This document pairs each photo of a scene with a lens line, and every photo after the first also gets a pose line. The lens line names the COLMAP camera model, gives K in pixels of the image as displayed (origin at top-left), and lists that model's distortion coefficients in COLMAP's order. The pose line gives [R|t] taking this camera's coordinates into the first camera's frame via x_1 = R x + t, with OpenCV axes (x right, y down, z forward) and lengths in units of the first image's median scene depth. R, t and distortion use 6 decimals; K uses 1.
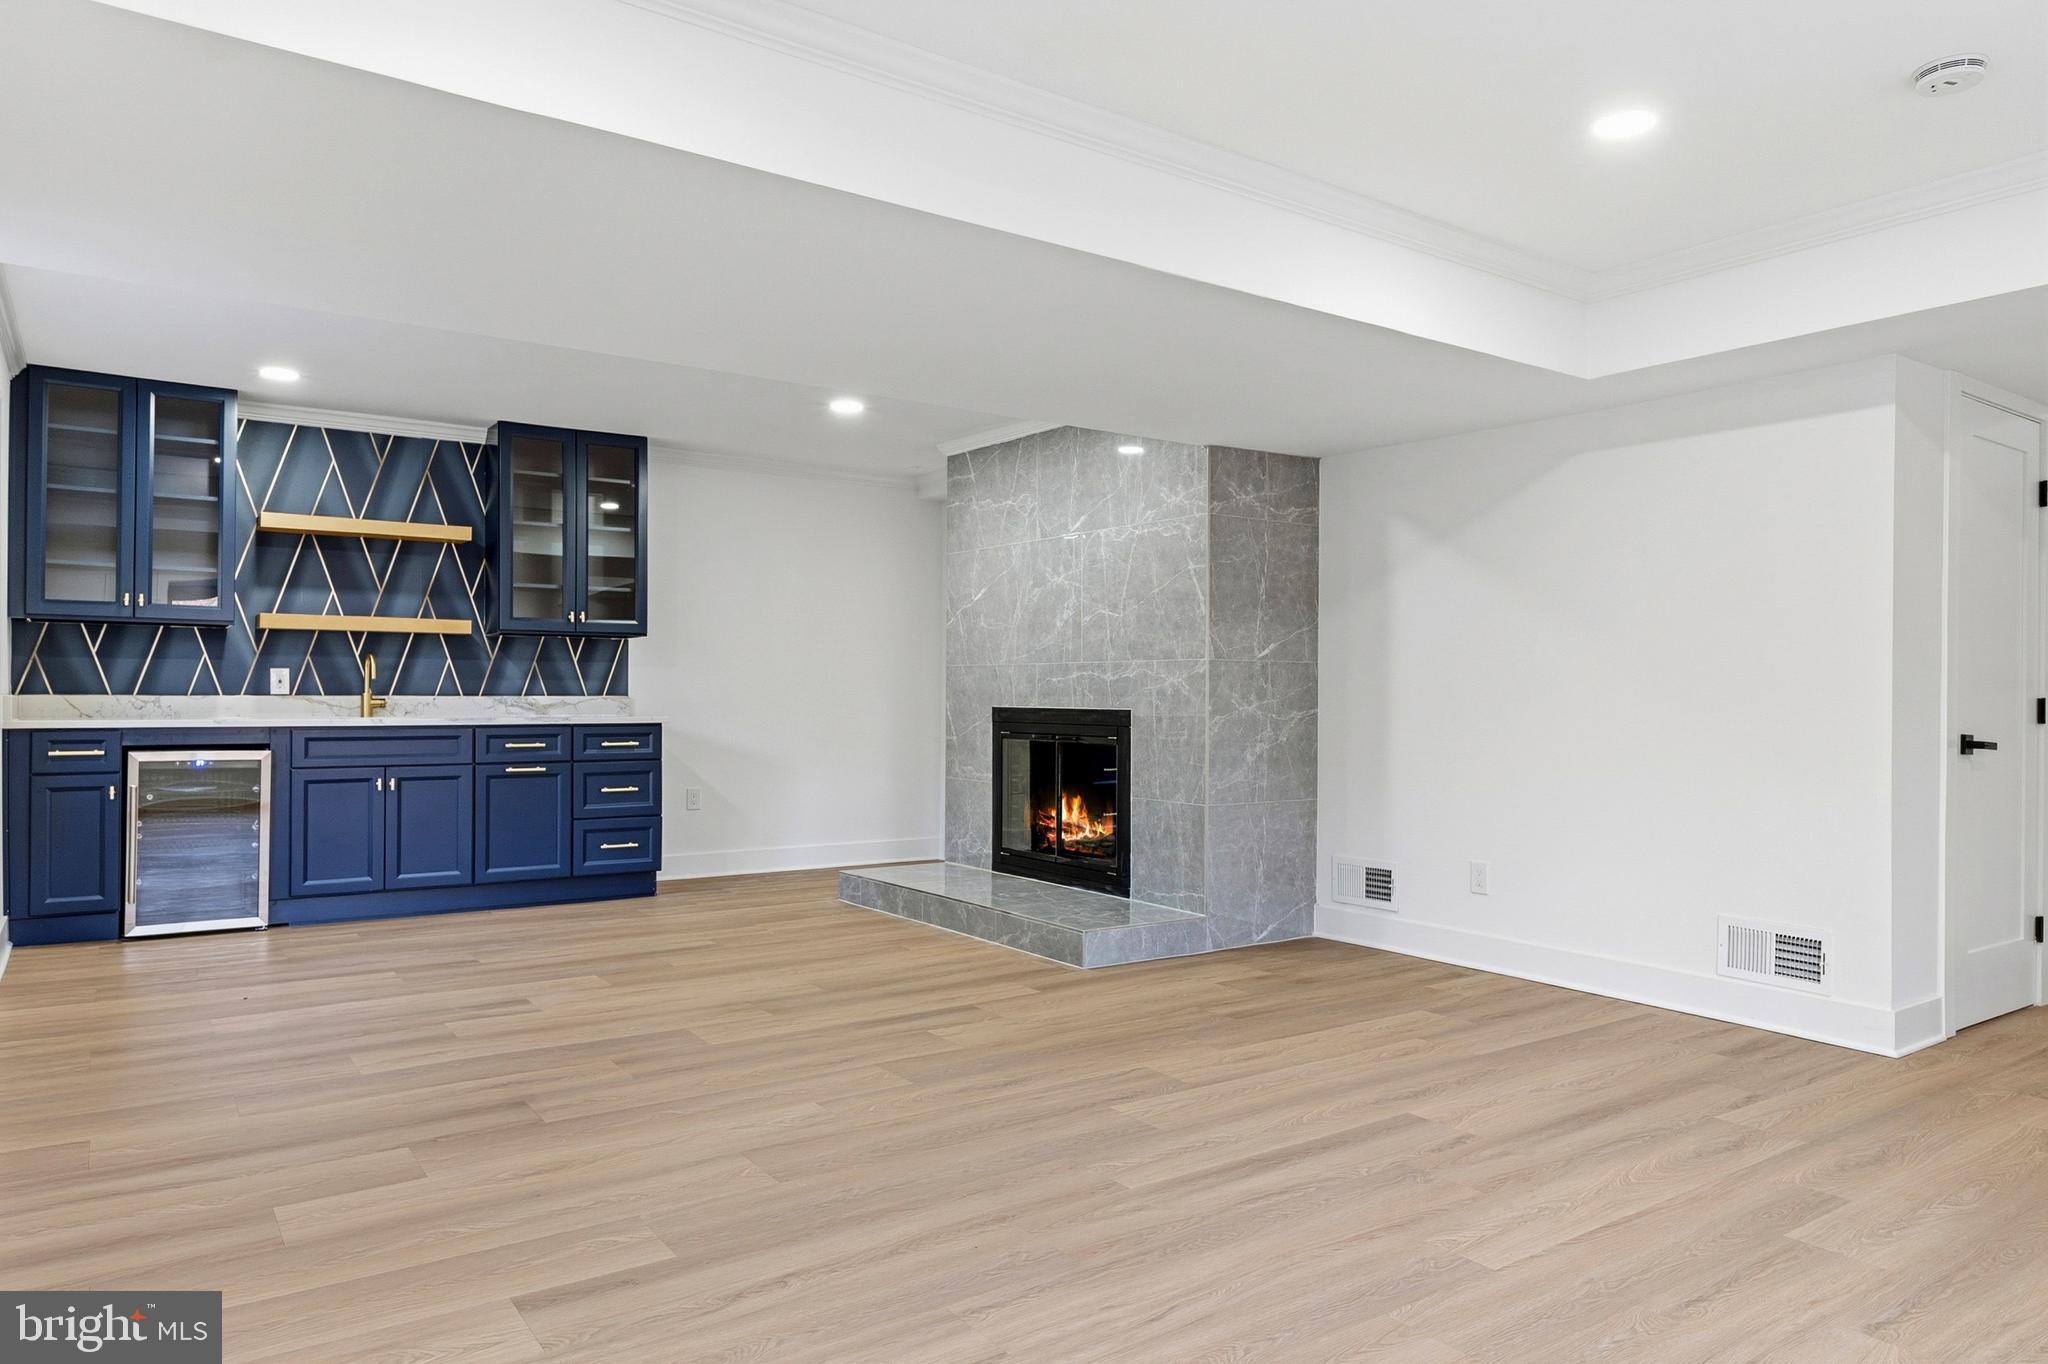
lens RADIAL K [[1311.8, 0, 1017.9], [0, 1311.8, 678.2], [0, 0, 1]] dist [-0.004314, -0.004576]
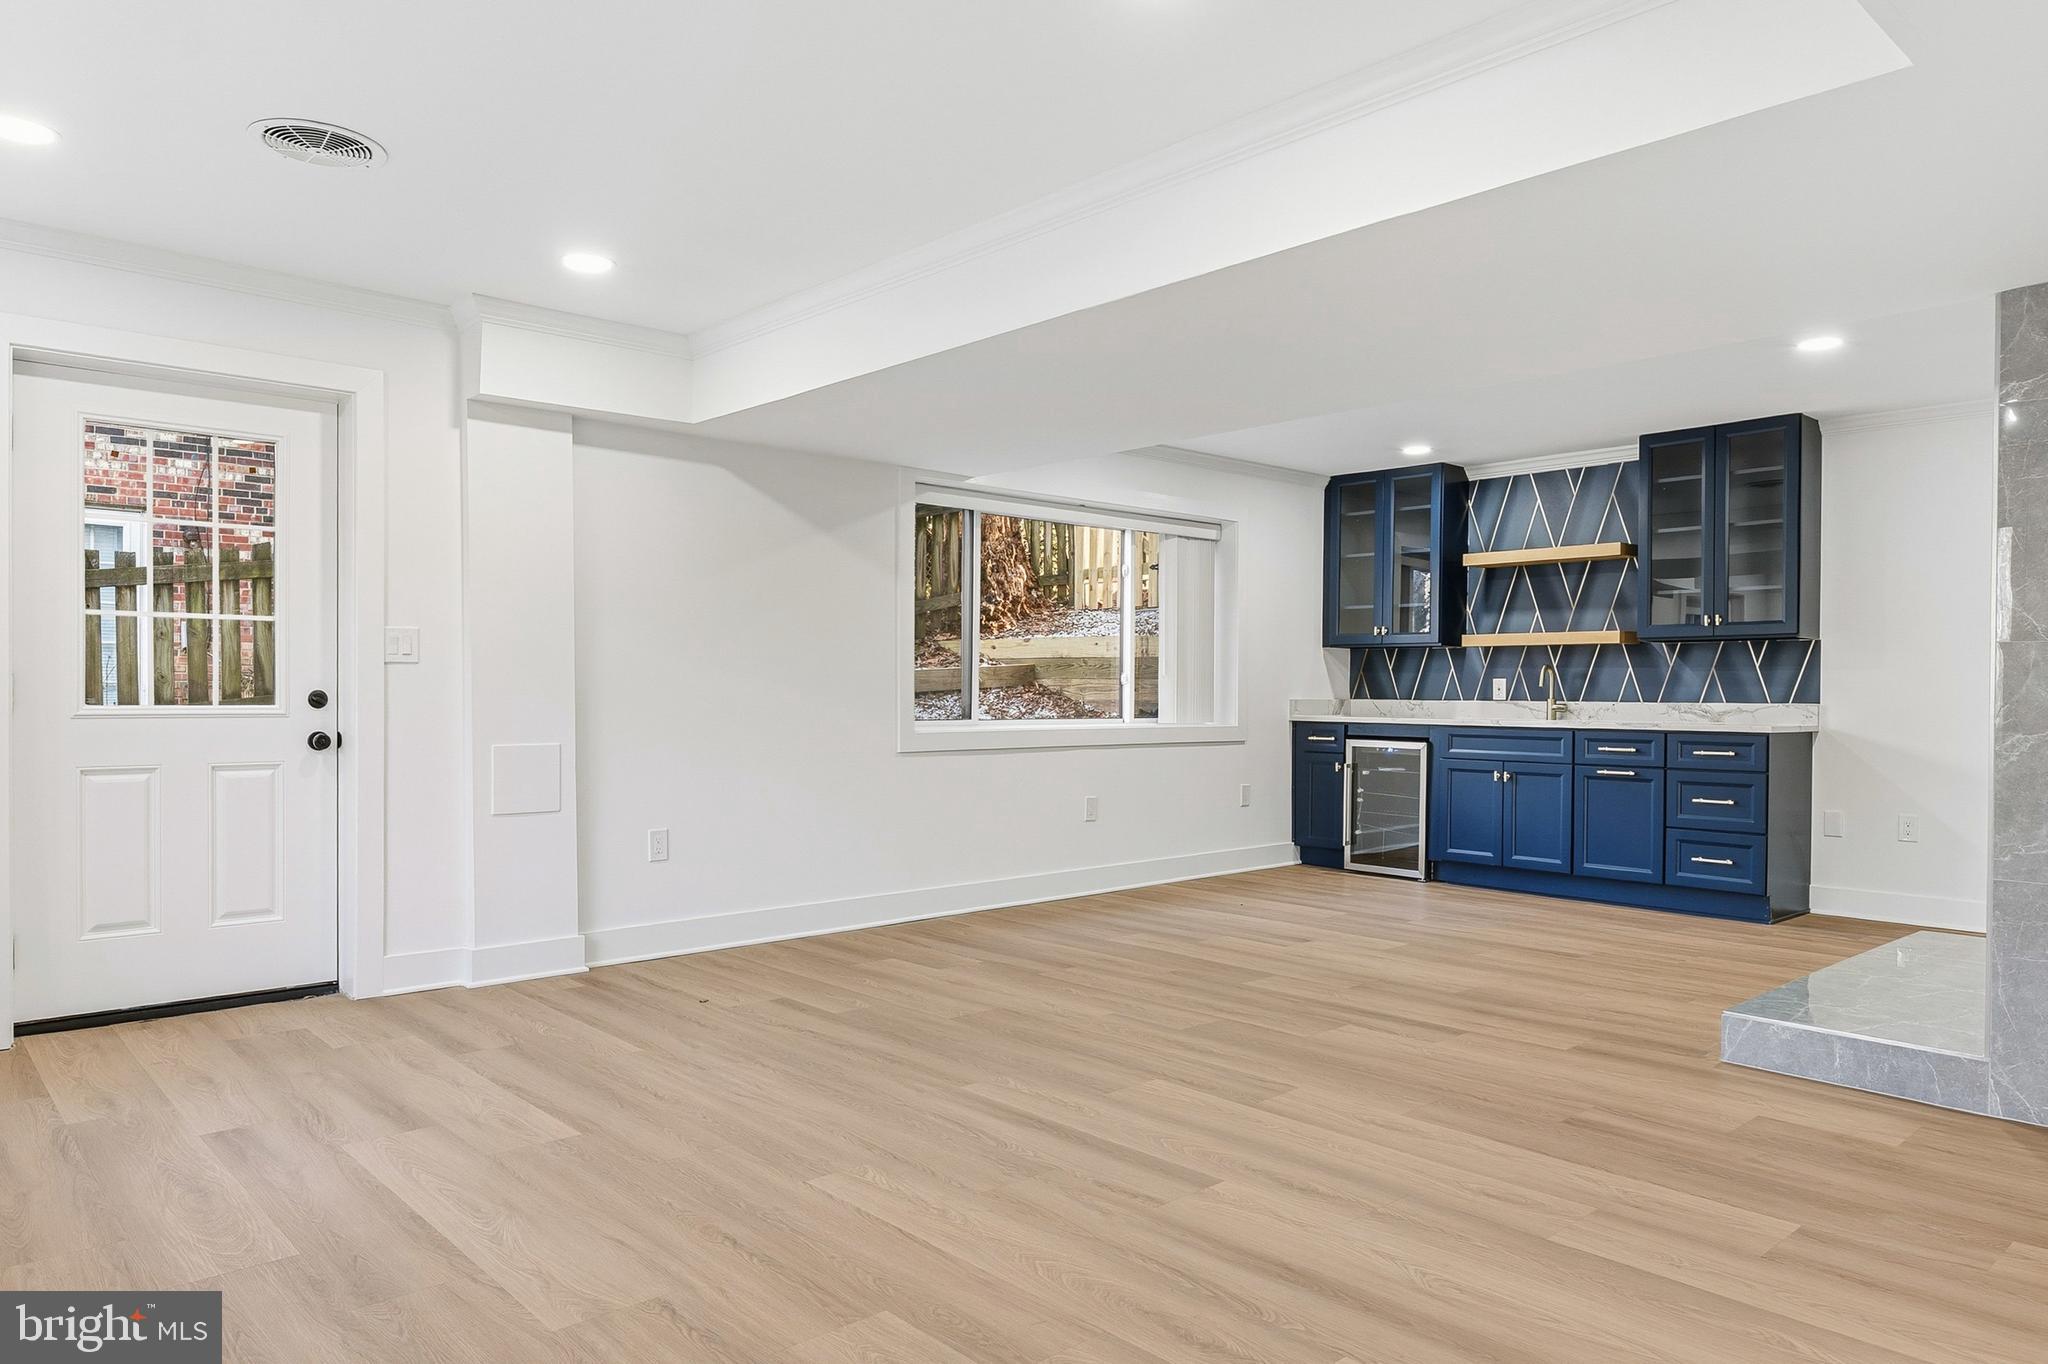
lens RADIAL K [[1311.8, 0, 1017.0], [0, 1311.8, 693.6], [0, 0, 1]] dist [-0.004314, -0.004576]
pose [[0.133255, -0.003327, -0.991076, 0.590951], [0.005113, 0.999983, -0.002670, 0.007598], [0.991069, -0.004712, 0.133270, 0.393602]]
